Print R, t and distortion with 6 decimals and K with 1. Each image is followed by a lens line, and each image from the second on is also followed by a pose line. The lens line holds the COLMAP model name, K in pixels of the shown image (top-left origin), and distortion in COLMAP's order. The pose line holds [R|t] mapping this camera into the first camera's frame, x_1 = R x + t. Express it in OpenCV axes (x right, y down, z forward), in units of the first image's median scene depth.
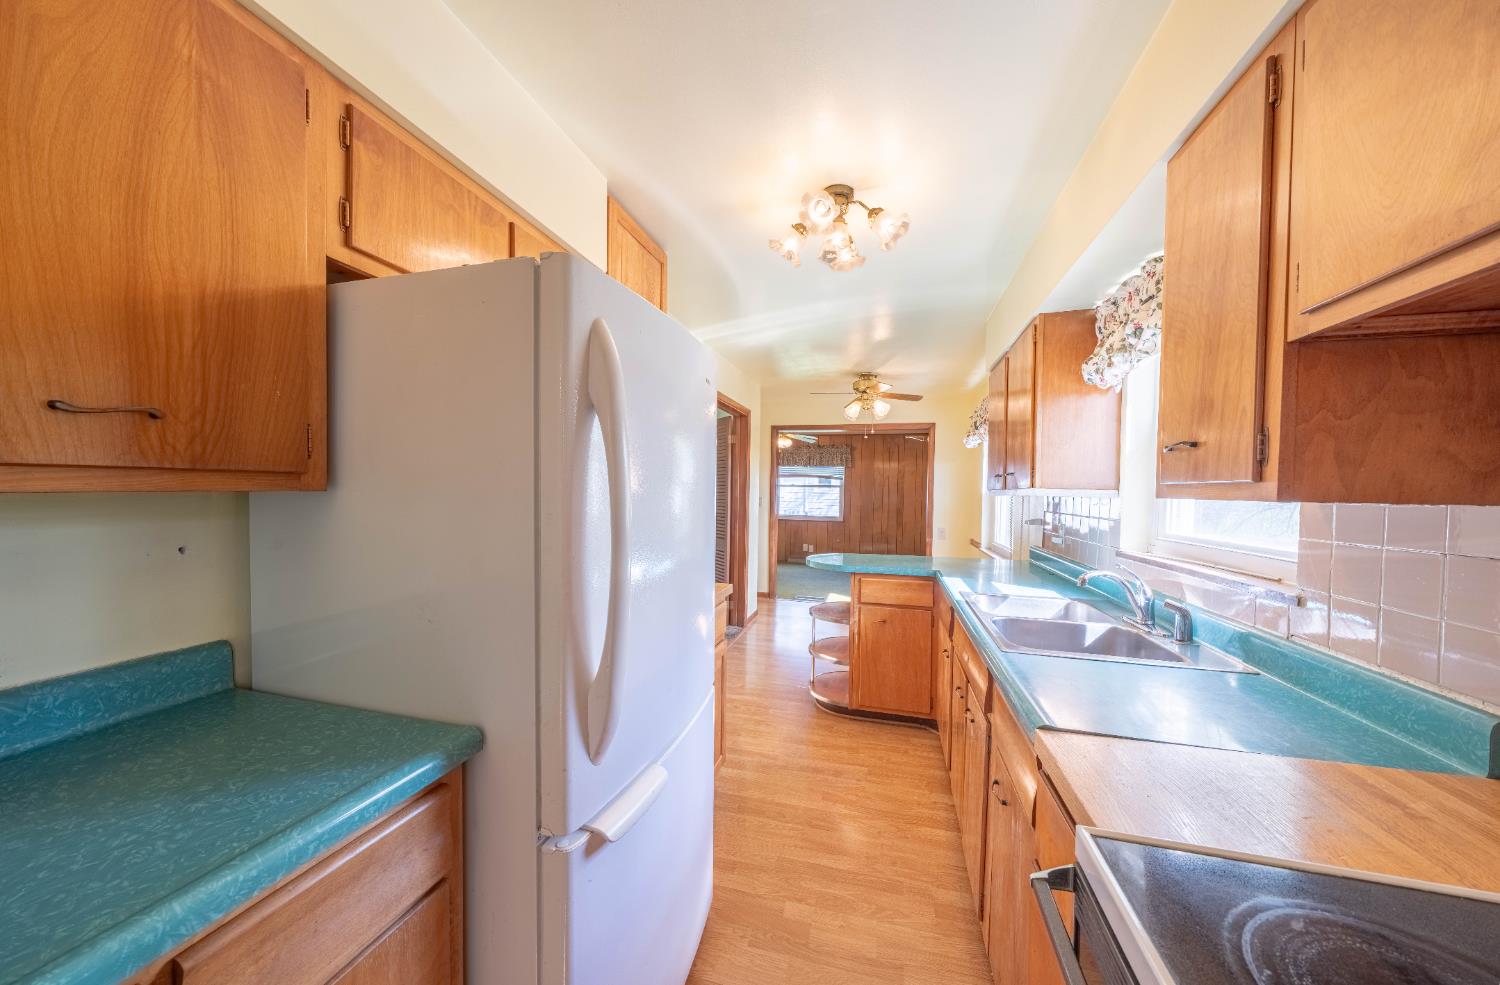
lens RADIAL K [[523.8, 0, 745.5], [0, 523.8, 498.7], [0, 0, 1]] dist [-0.004039, -0.000112]
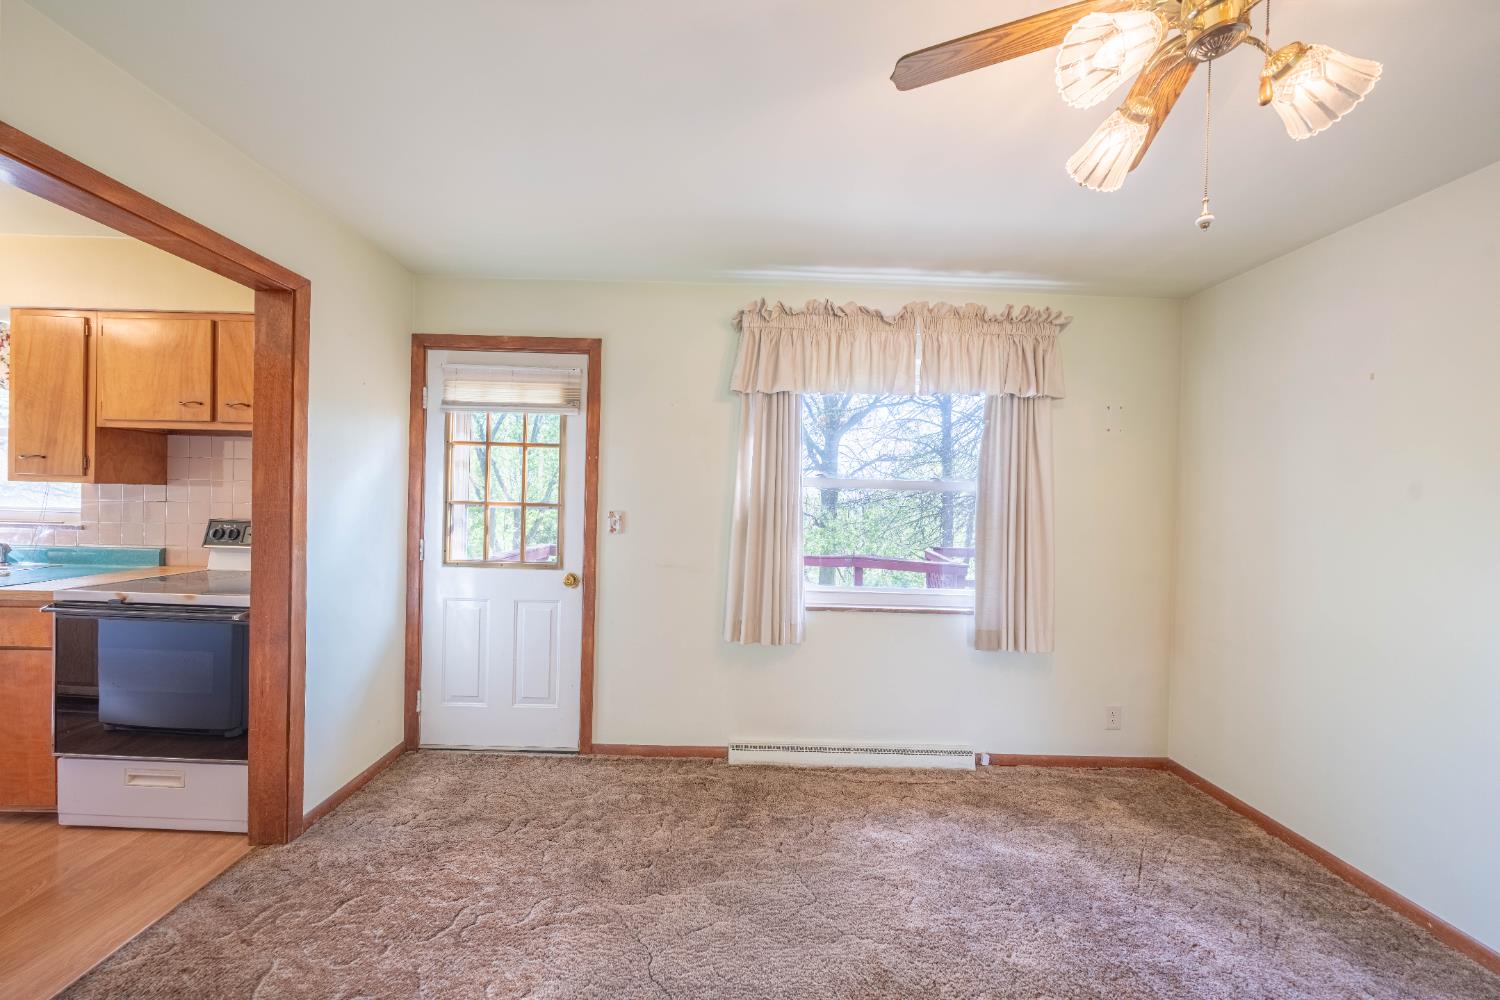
lens RADIAL K [[523.8, 0, 744.2], [0, 523.8, 504.9], [0, 0, 1]] dist [-0.004039, -0.000112]
pose [[-0.269561, -0.029457, 0.962533, -2.502515], [-0.014390, 0.999544, 0.026560, -0.002792], [-0.962876, -0.006691, -0.269862, -1.537906]]
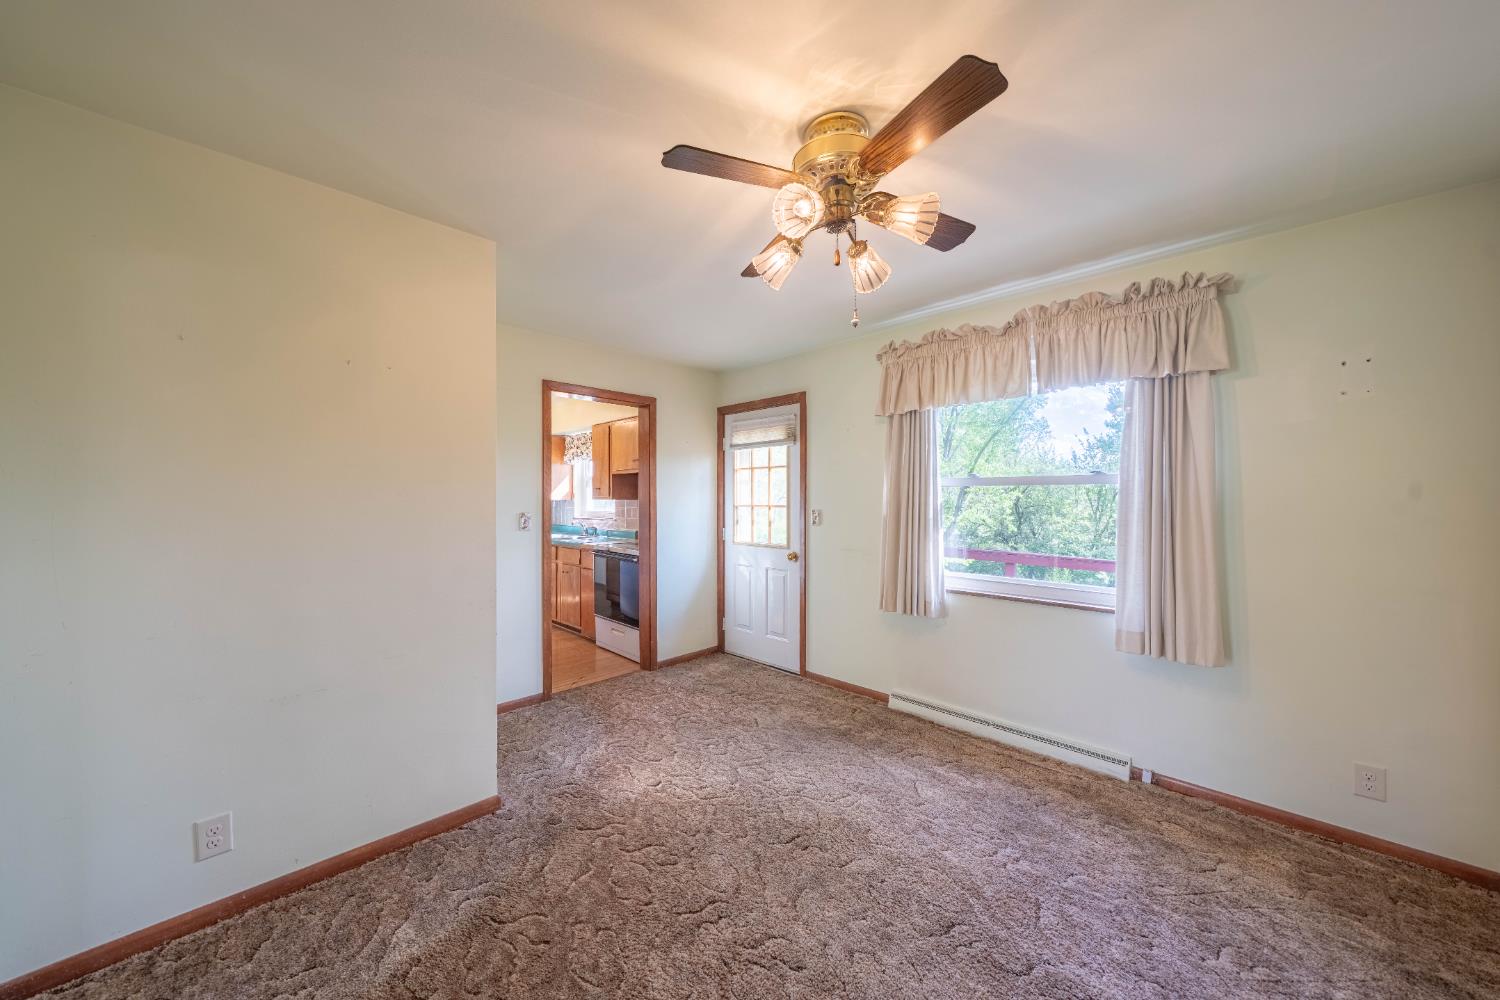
lens RADIAL K [[523.8, 0, 738.7], [0, 523.8, 503.0], [0, 0, 1]] dist [-0.004039, -0.000112]
pose [[0.500357, -0.017836, 0.865635, -3.448298], [0.020538, 0.999751, 0.008728, 0.019943], [-0.865576, 0.013412, 0.500599, -3.254232]]
